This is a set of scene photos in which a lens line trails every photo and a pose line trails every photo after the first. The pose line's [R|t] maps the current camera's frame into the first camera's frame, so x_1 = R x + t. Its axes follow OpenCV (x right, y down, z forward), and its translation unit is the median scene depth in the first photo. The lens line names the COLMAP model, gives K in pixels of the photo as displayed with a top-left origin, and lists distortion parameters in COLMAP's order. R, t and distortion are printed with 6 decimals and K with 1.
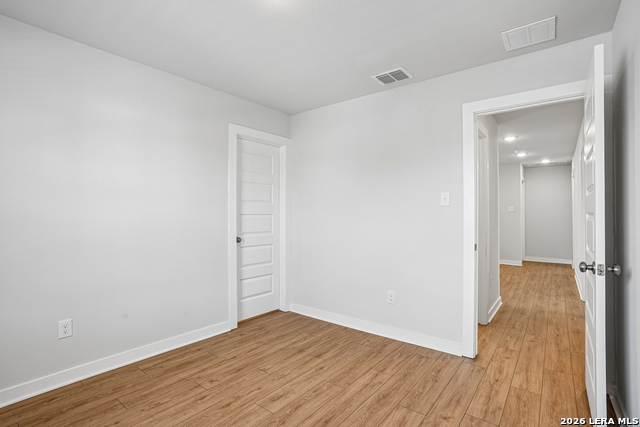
lens RADIAL K [[305.4, 0, 318.8], [0, 305.4, 215.1], [0, 0, 1]] dist [-0.035842, 0.006849]
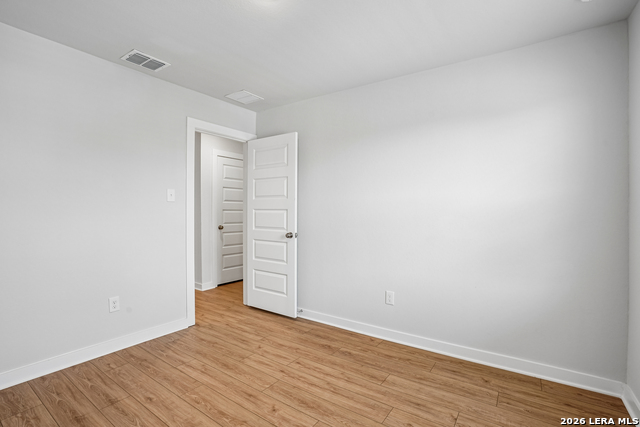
lens RADIAL K [[305.4, 0, 311.2], [0, 305.4, 209.7], [0, 0, 1]] dist [-0.035842, 0.006849]
pose [[-0.044803, 0.004050, 0.998988, -0.766215], [-0.007219, 0.999964, -0.004378, 0.001280], [-0.998970, -0.007408, -0.044772, 0.575266]]
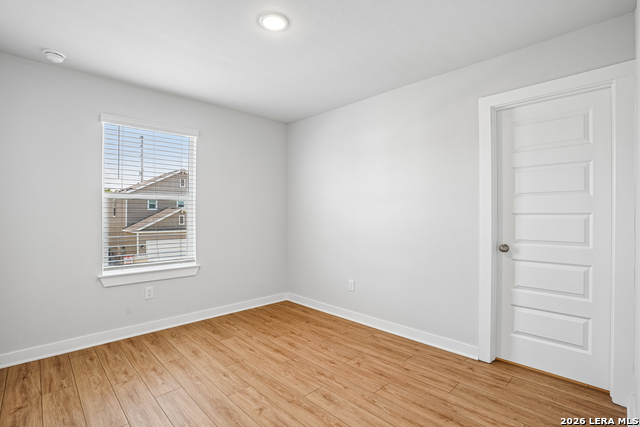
lens RADIAL K [[305.4, 0, 320.0], [0, 305.4, 214.2], [0, 0, 1]] dist [-0.035842, 0.006849]
pose [[-0.106000, -0.000714, -0.994366, 0.676054], [0.000351, 1.000000, -0.000756, -0.001262], [0.994366, -0.000429, -0.106000, 0.850615]]
